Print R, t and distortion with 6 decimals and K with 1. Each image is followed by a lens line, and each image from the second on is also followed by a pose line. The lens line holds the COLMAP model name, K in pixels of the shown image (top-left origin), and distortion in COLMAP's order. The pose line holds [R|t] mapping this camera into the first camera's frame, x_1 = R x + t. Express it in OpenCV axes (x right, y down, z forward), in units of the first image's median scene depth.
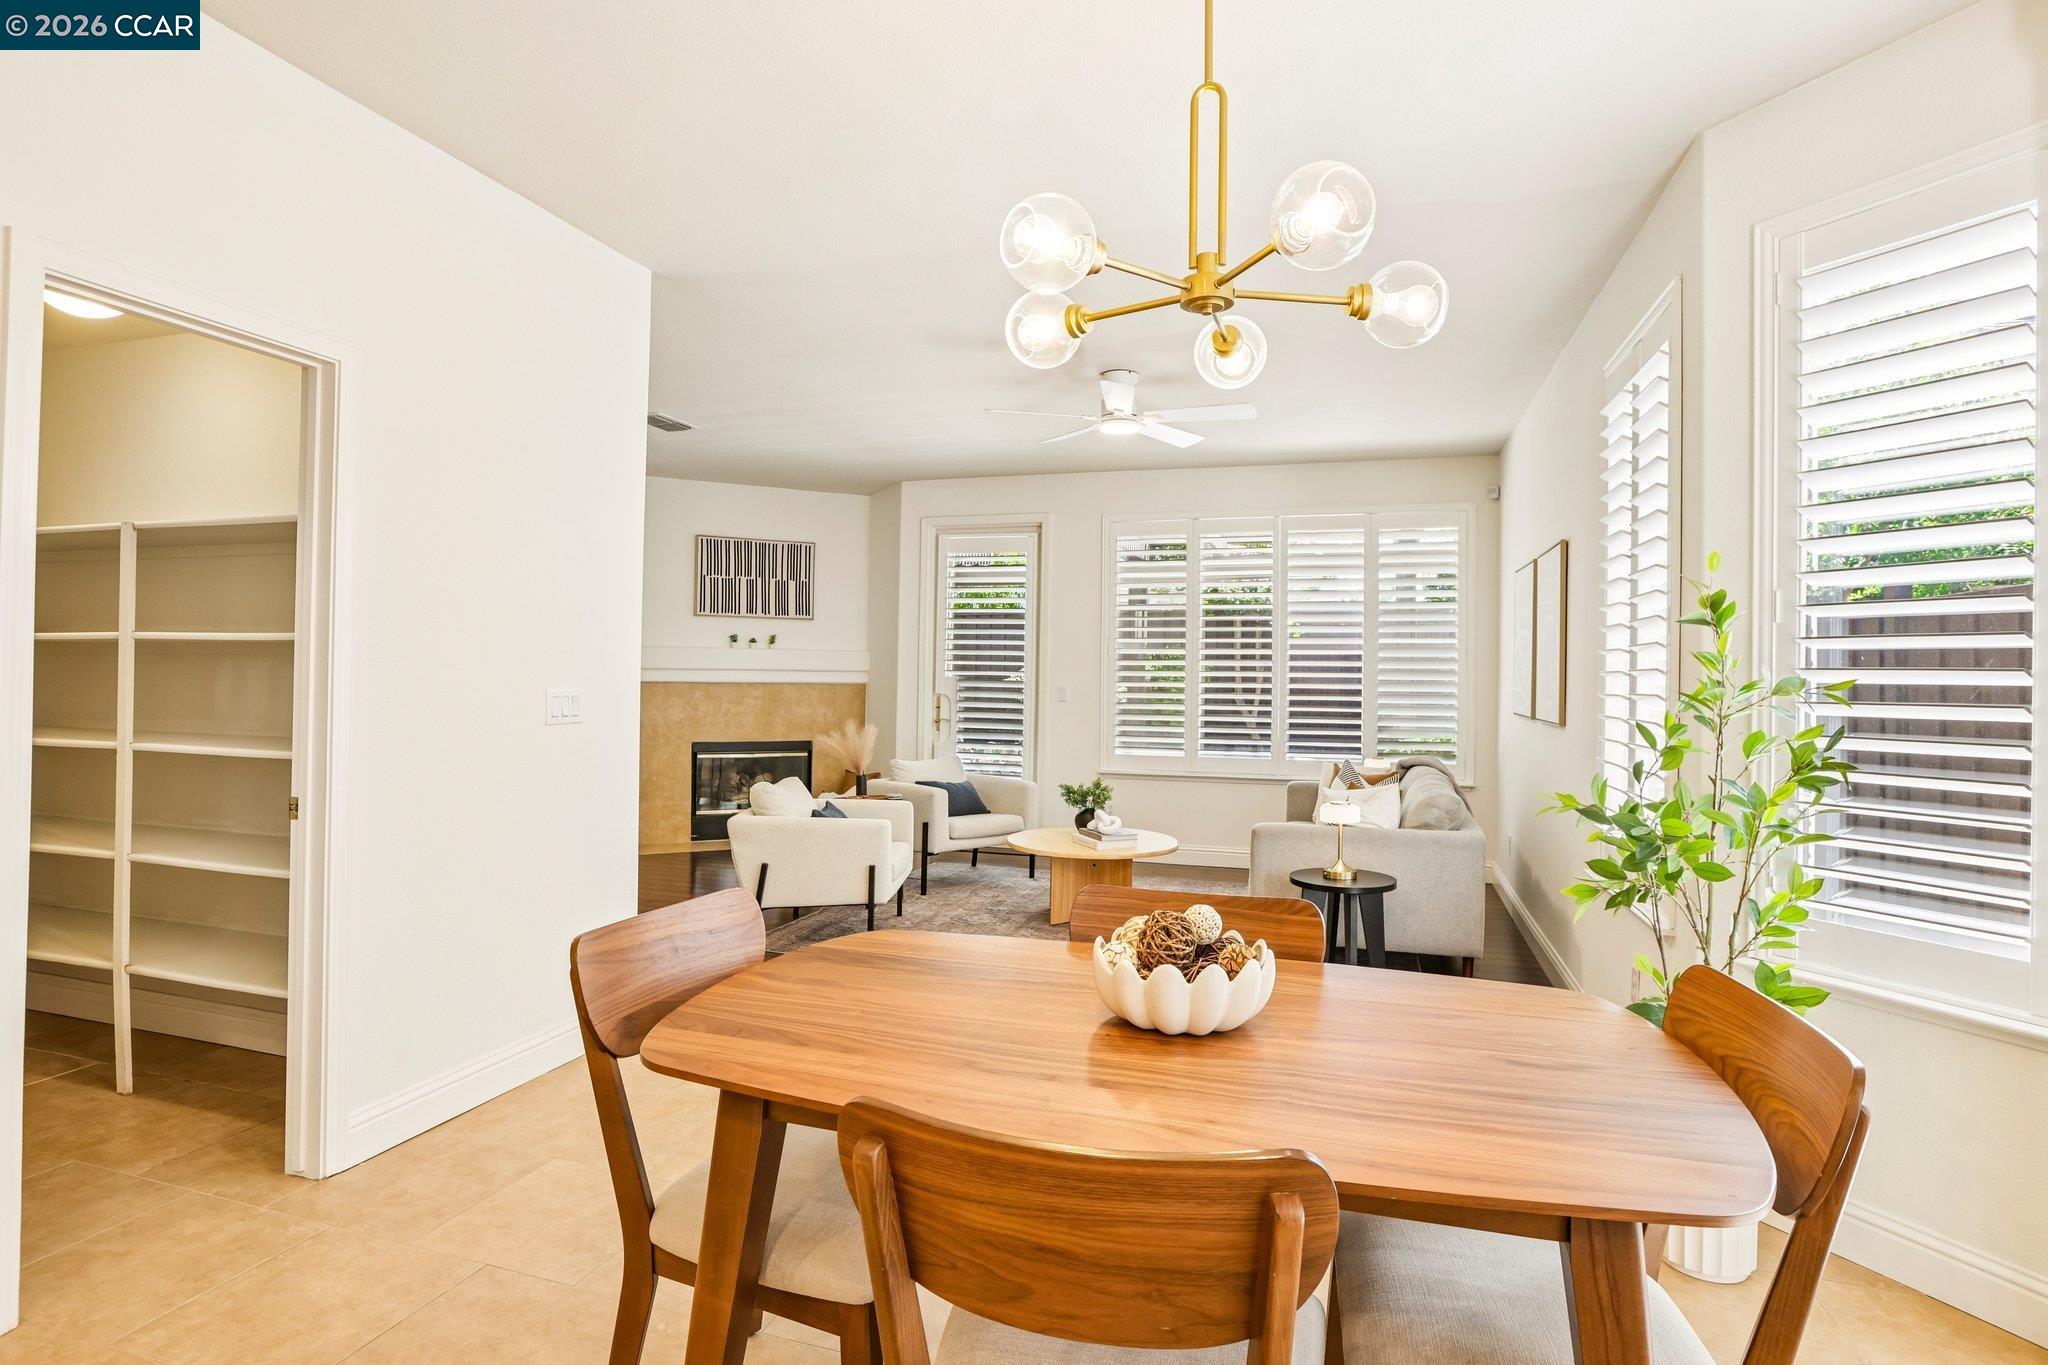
lens RADIAL K [[1043.8, 0, 1022.4], [0, 1043.8, 679.6], [0, 0, 1]] dist [-0.003303, -0.000425]
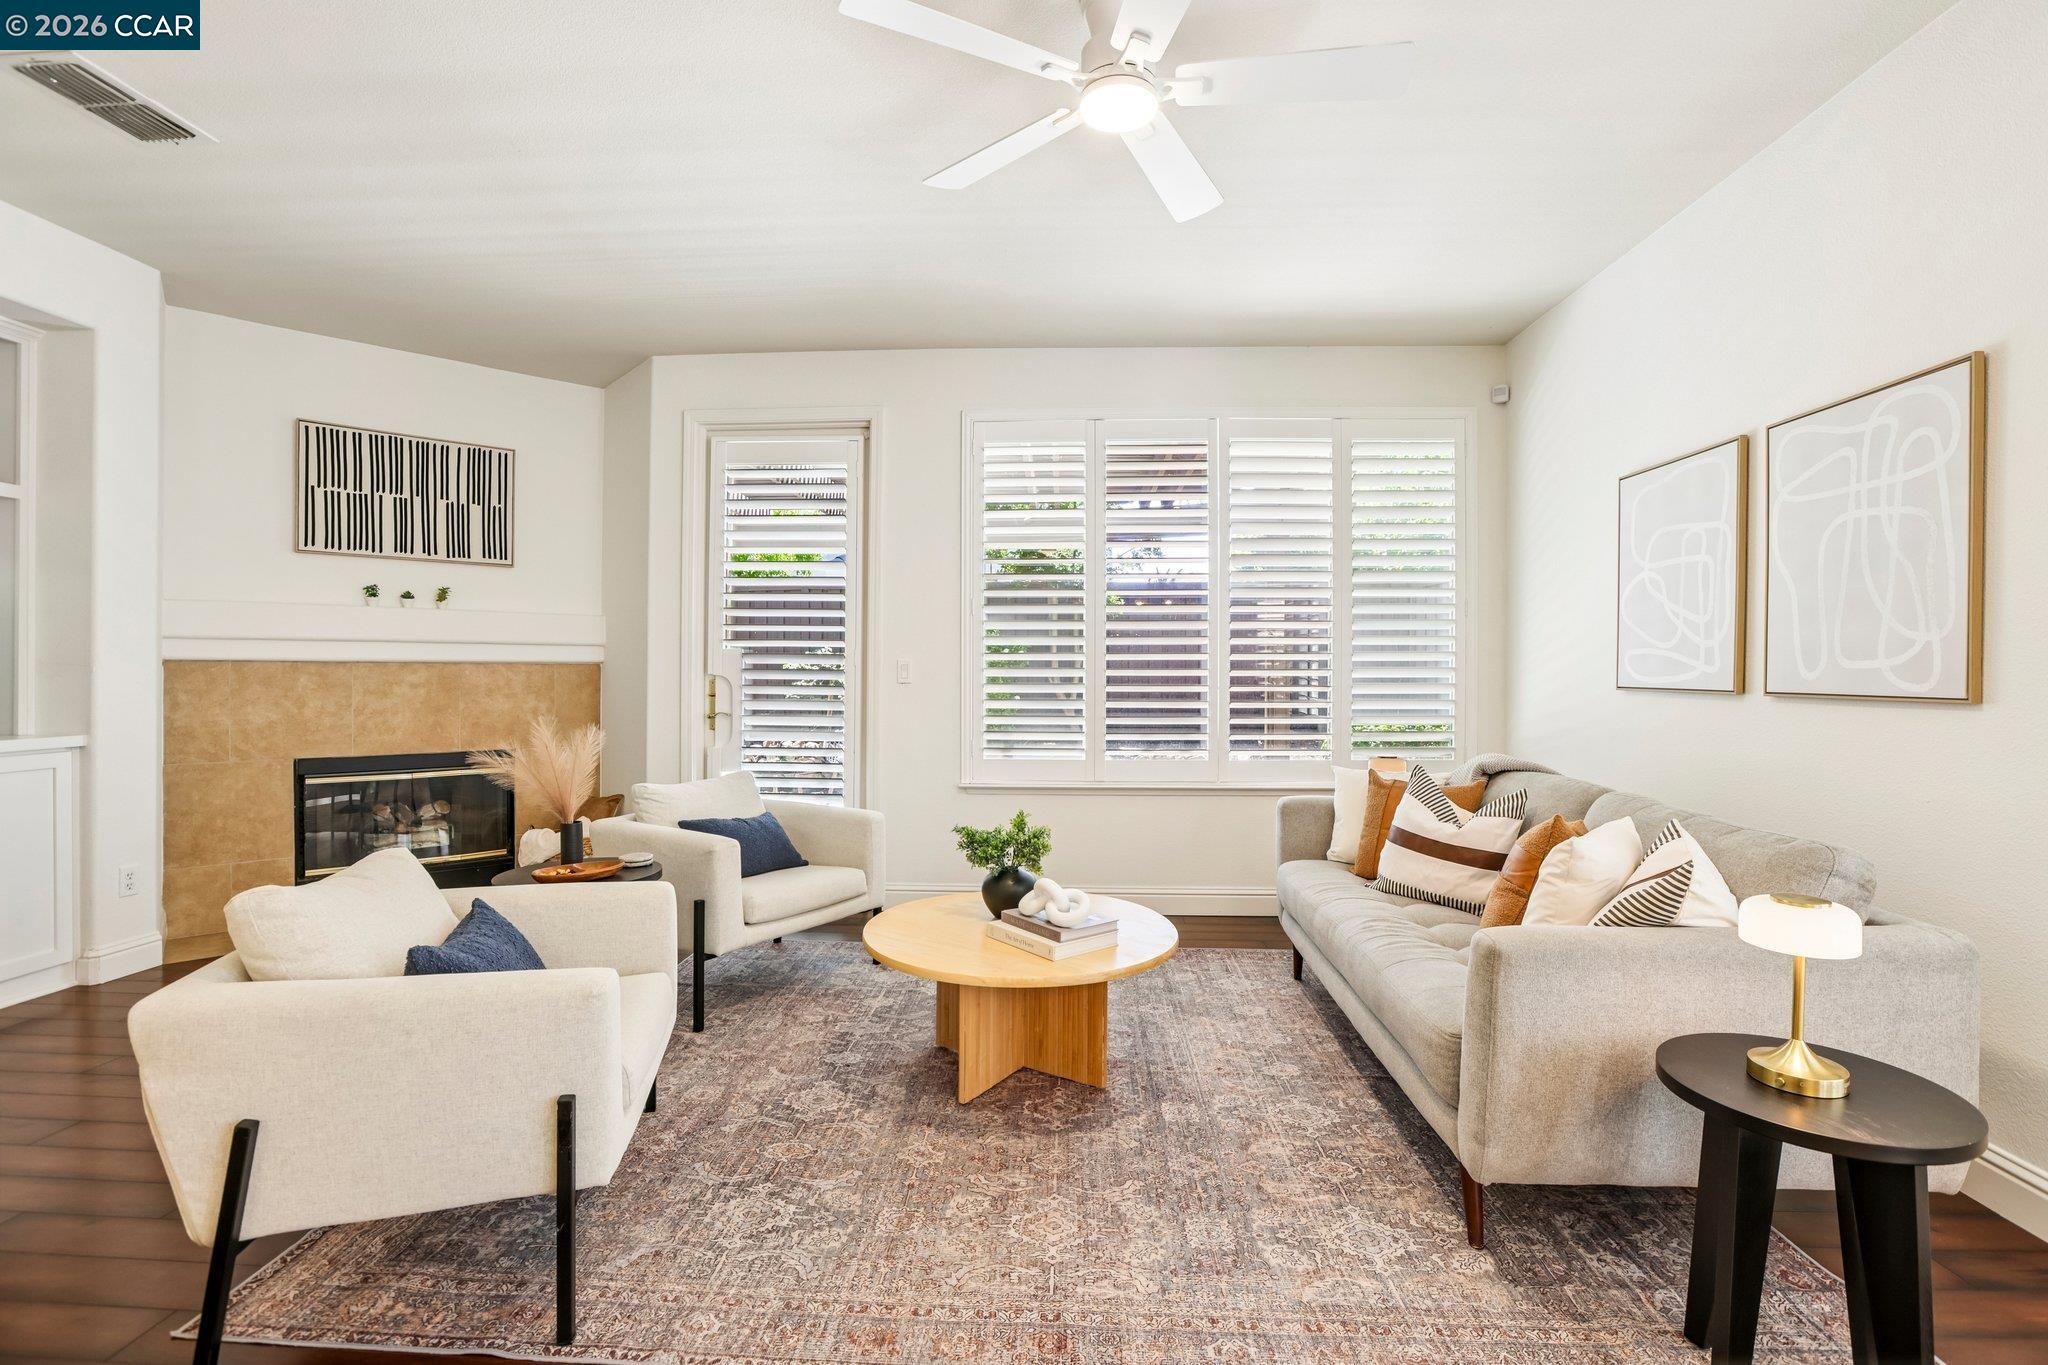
lens RADIAL K [[935.8, 0, 1022.4], [0, 935.8, 680.3], [0, 0, 1]] dist [-0.031145, 0.000730]
pose [[0.967935, -0.011824, 0.250924, -0.038310], [0.009970, 0.999913, 0.008657, 0.013577], [-0.251004, -0.005878, 0.967968, 0.372462]]
